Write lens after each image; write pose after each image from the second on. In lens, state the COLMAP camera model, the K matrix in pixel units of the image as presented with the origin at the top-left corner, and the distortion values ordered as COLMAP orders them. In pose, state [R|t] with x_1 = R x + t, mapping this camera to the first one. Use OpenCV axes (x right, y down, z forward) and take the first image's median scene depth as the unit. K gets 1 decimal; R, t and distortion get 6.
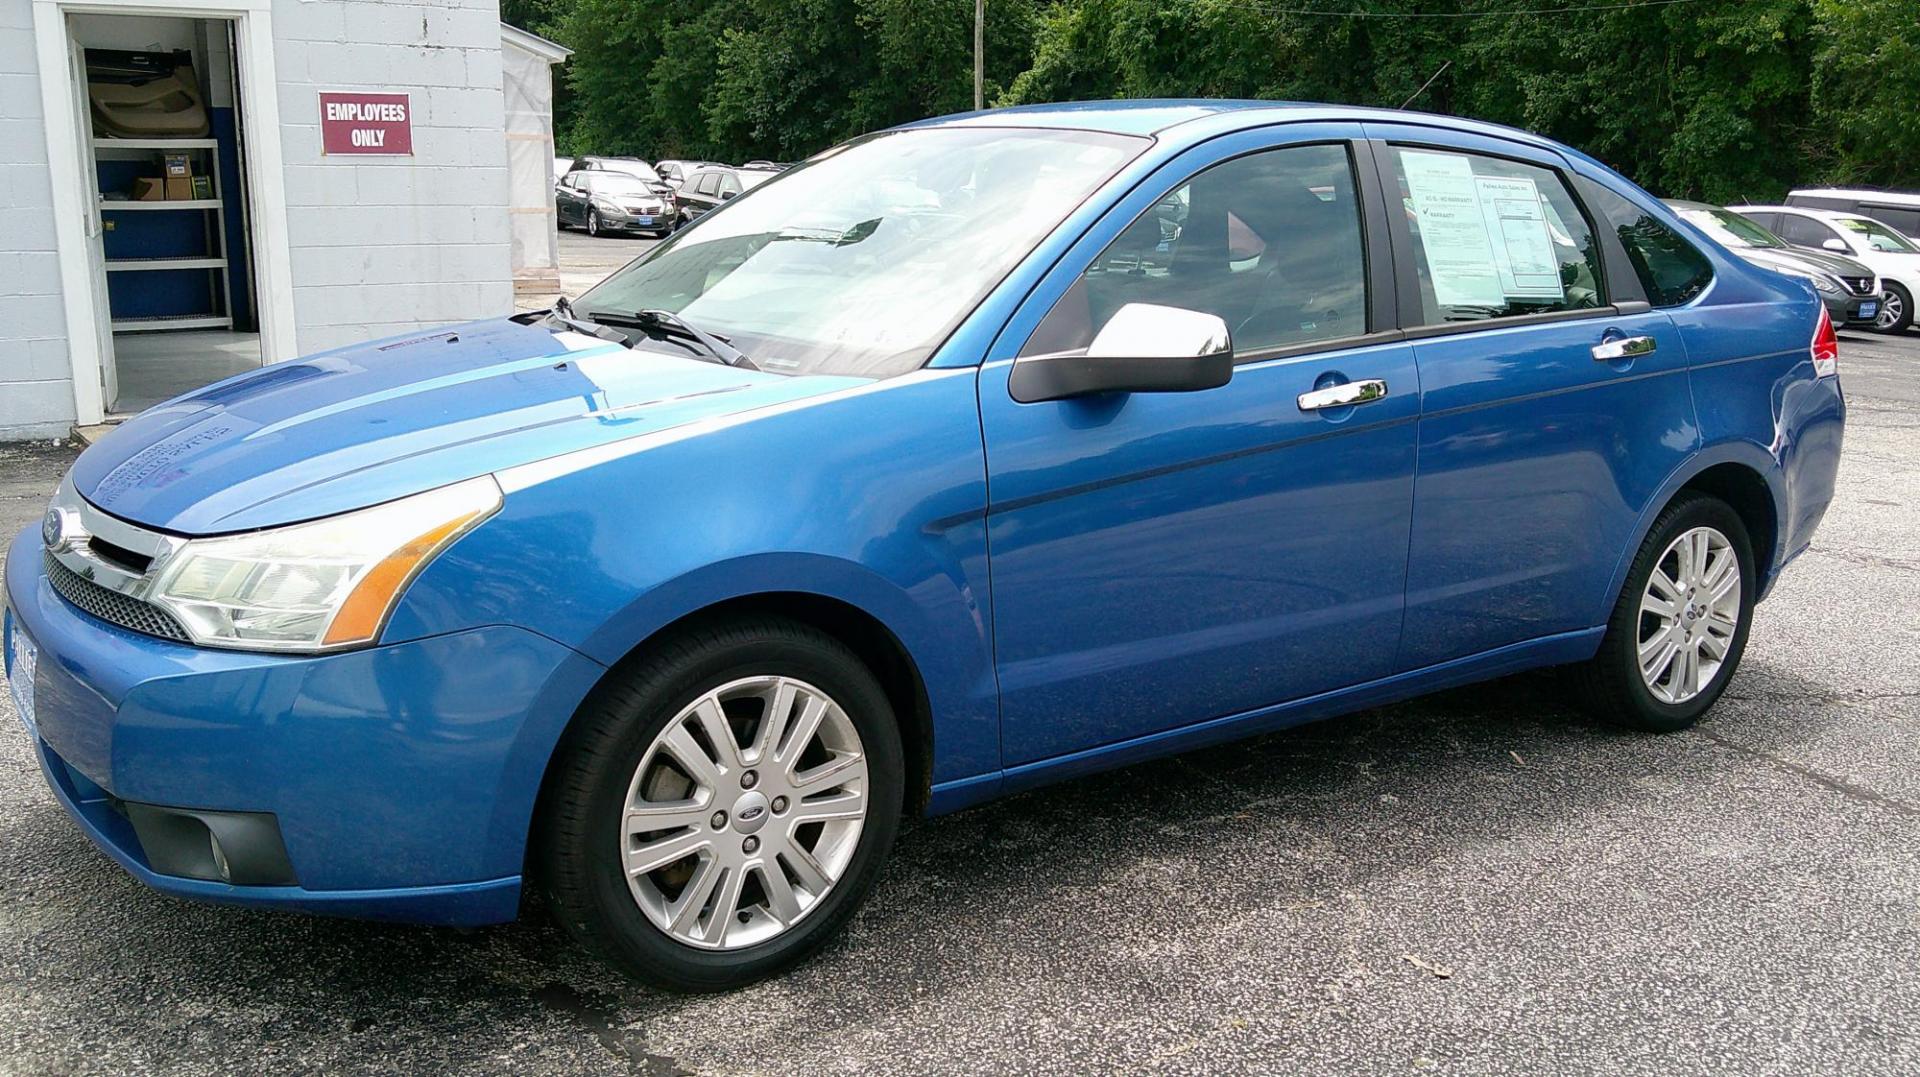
lens RADIAL K [[1707.4, 0, 942.8], [0, 1707.4, 525.6], [0, 0, 1]] dist [0.079123, -0.202870]
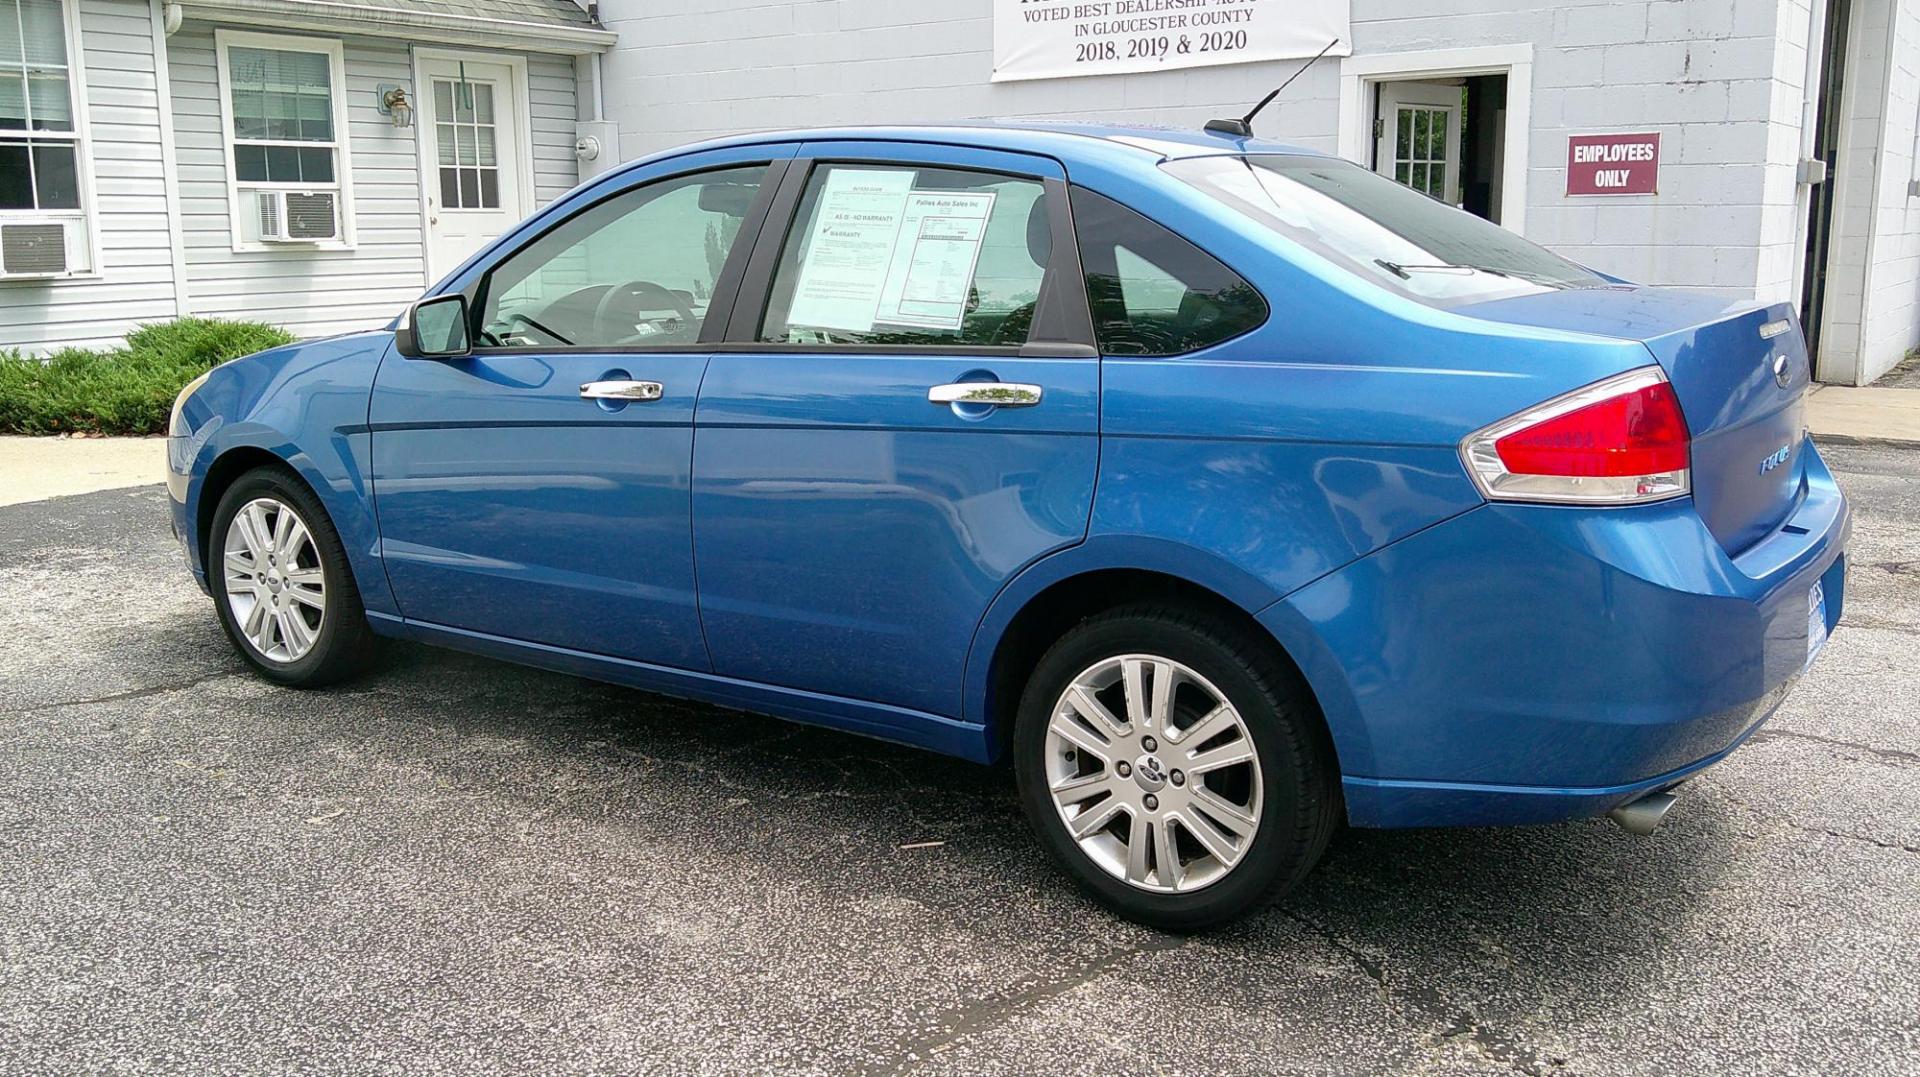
lens RADIAL K [[1708.7, 0, 940.3], [0, 1708.7, 533.5], [0, 0, 1]] dist [0.087158, -0.233833]
pose [[0.333176, 0.156610, -0.929767, 0.518300], [-0.181062, 0.978383, 0.099916, -0.051498], [0.925316, 0.135056, 0.354330, 0.308753]]
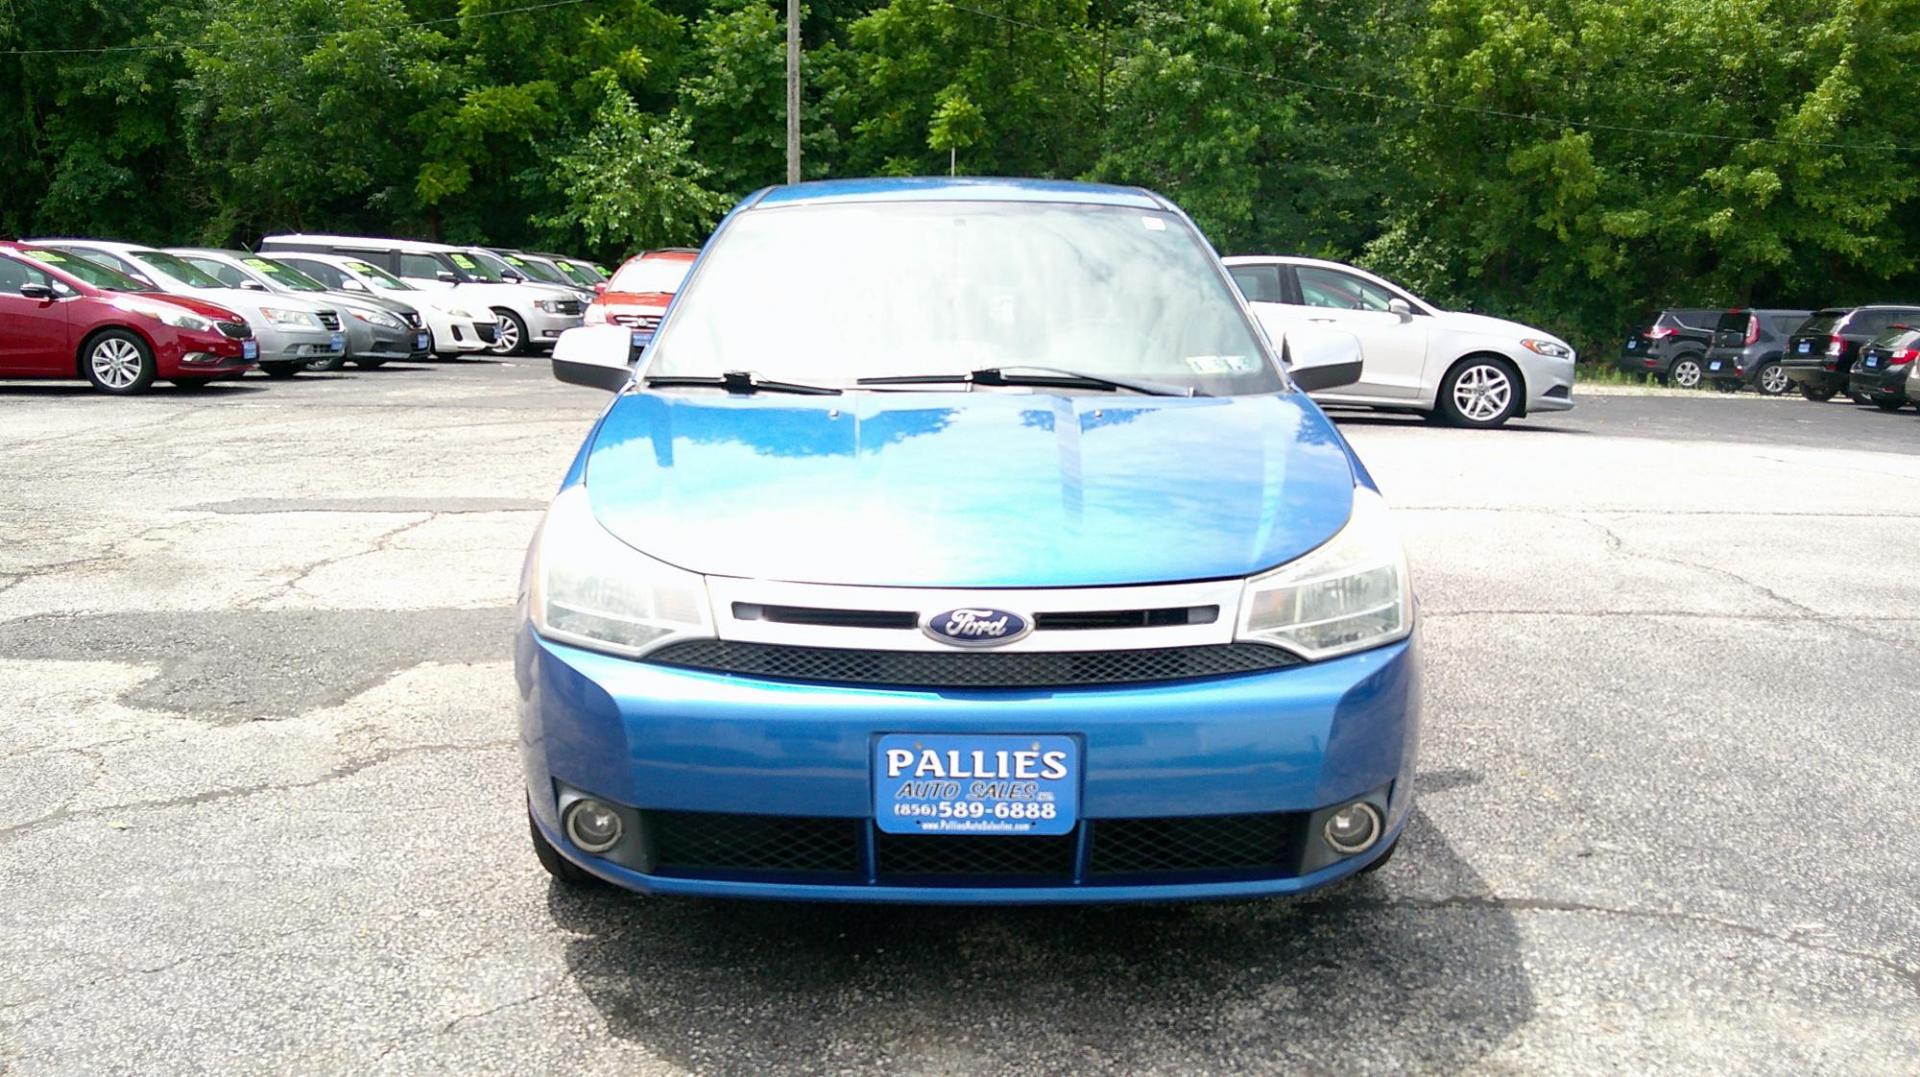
lens RADIAL K [[1707.4, 0, 942.8], [0, 1707.4, 525.6], [0, 0, 1]] dist [0.079123, -0.202870]
pose [[0.576774, -0.148990, 0.803202, -0.413205], [0.169758, 0.983624, 0.060555, -0.036392], [-0.799071, 0.101424, 0.592621, 0.143003]]
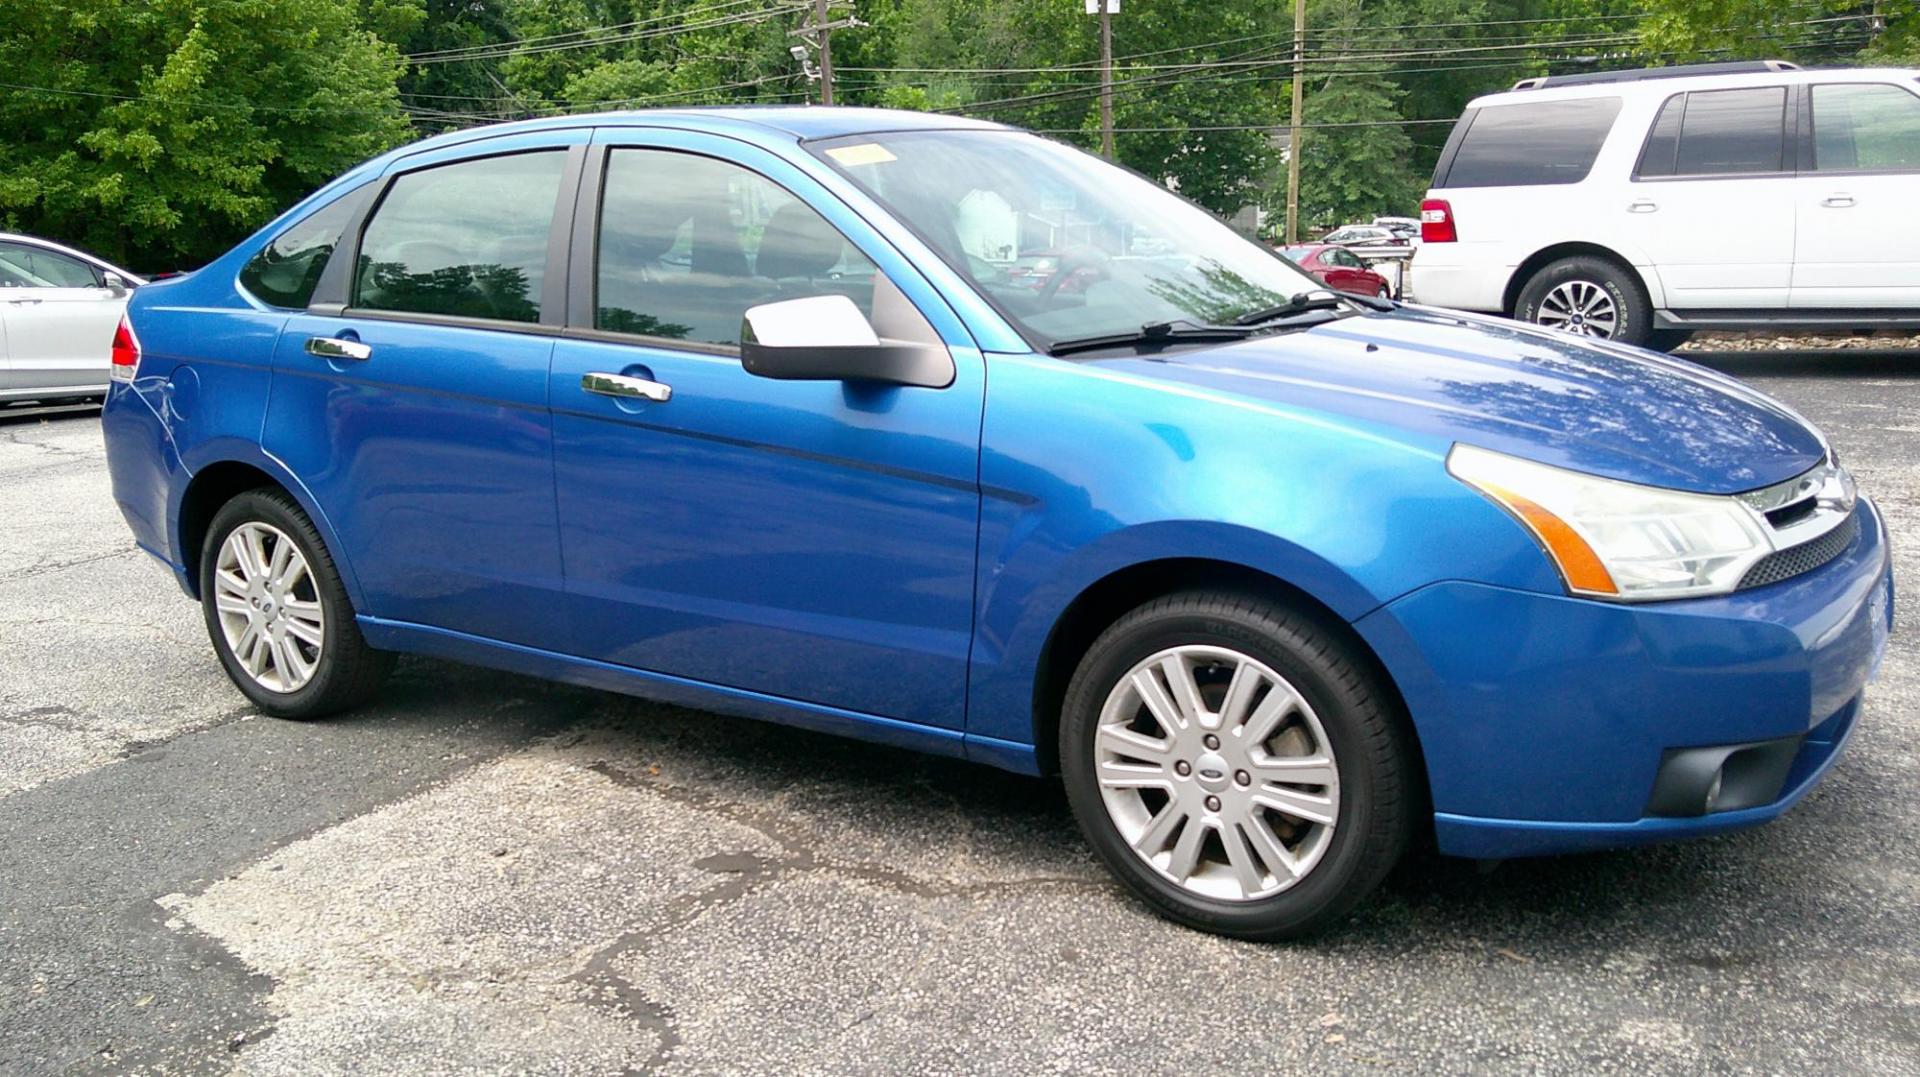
lens RADIAL K [[1708.7, 0, 940.3], [0, 1708.7, 533.5], [0, 0, 1]] dist [0.087158, -0.233833]
pose [[-0.340007, -0.194495, 0.920091, -0.423544], [0.211189, 0.937599, 0.276238, -0.125123], [-0.916403, 0.288236, -0.277715, 0.587534]]
